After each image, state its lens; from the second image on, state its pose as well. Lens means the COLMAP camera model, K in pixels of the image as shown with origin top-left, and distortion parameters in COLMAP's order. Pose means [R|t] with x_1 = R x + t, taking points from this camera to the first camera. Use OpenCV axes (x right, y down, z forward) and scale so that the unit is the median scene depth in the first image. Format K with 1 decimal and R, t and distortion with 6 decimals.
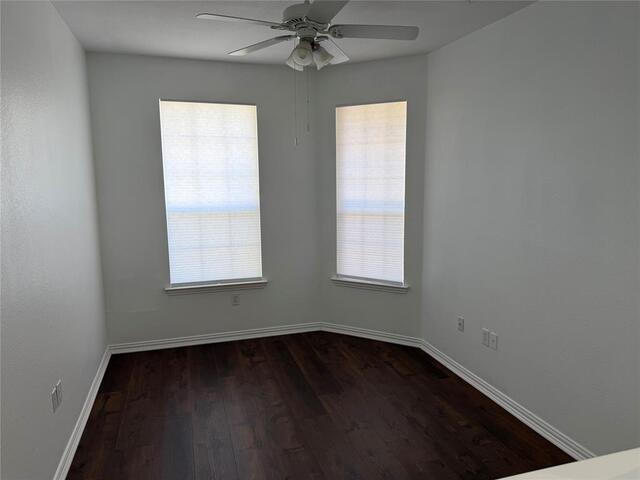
lens RADIAL K [[453.5, 0, 323.2], [0, 453.5, 241.1], [0, 0, 1]] dist [0.062993, -0.075979]
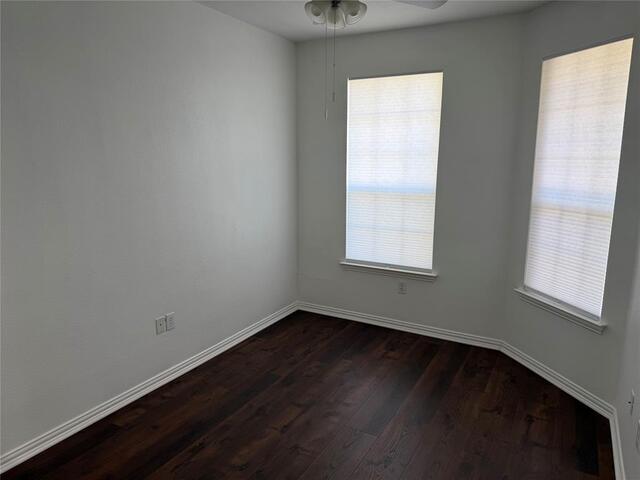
lens RADIAL K [[453.5, 0, 319.0], [0, 453.5, 242.9], [0, 0, 1]] dist [0.062993, -0.075979]
pose [[0.679511, 0.144727, -0.719249, 0.362402], [-0.111101, 0.989343, 0.094113, -0.032882], [0.725204, 0.015958, 0.688349, 0.237769]]
